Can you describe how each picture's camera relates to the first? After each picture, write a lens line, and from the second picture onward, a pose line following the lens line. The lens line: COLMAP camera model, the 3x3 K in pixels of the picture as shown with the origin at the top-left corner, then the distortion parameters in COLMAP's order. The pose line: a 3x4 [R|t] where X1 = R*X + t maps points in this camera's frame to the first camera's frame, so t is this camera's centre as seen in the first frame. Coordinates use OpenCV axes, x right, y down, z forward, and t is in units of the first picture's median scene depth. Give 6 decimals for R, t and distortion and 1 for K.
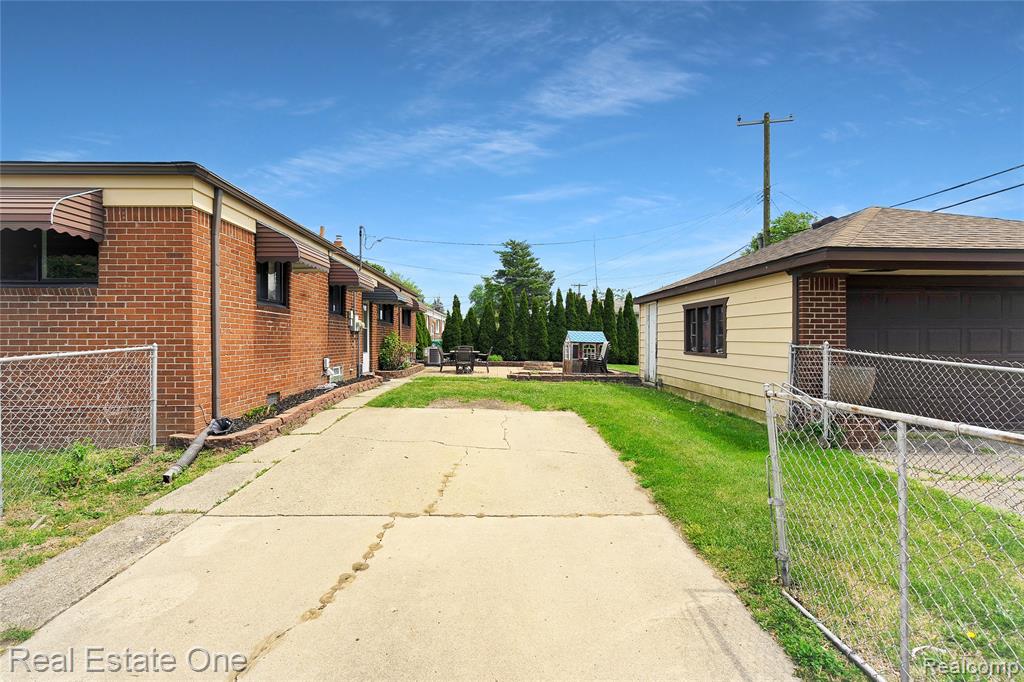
lens RADIAL K [[471.4, 0, 512.7], [0, 471.4, 339.5], [0, 0, 1]] dist [-0.007365, 0.002820]
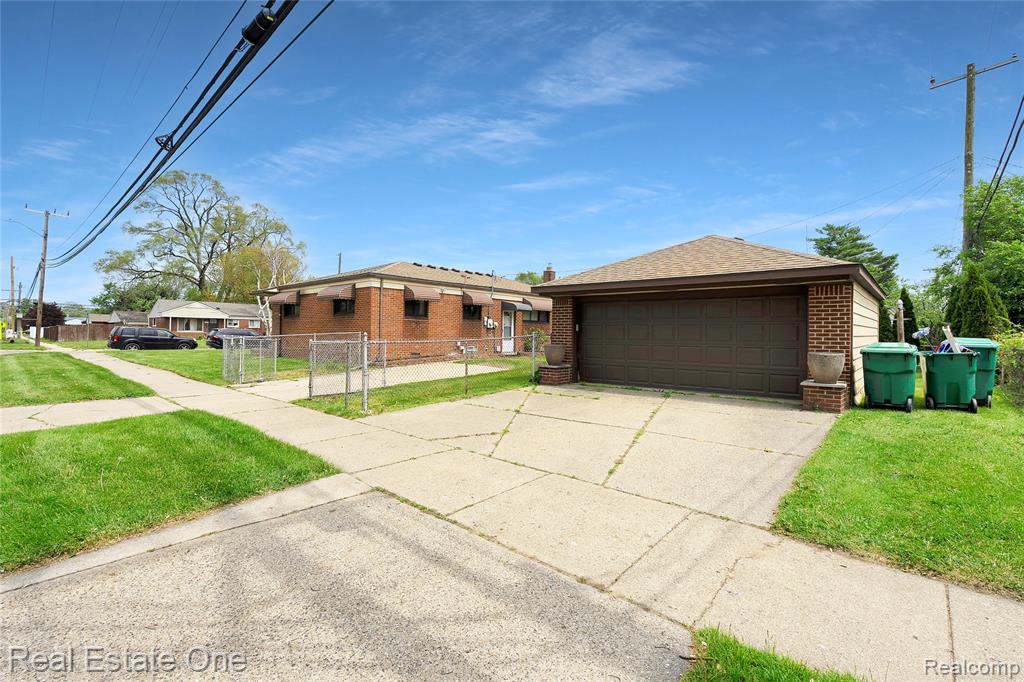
lens RADIAL K [[471.4, 0, 506.5], [0, 471.4, 337.1], [0, 0, 1]] dist [-0.007365, 0.002820]
pose [[0.739008, 0.008885, -0.673638, 0.823357], [-0.009983, 0.999948, 0.002237, 0.012284], [0.673623, 0.005072, 0.739058, -0.271815]]
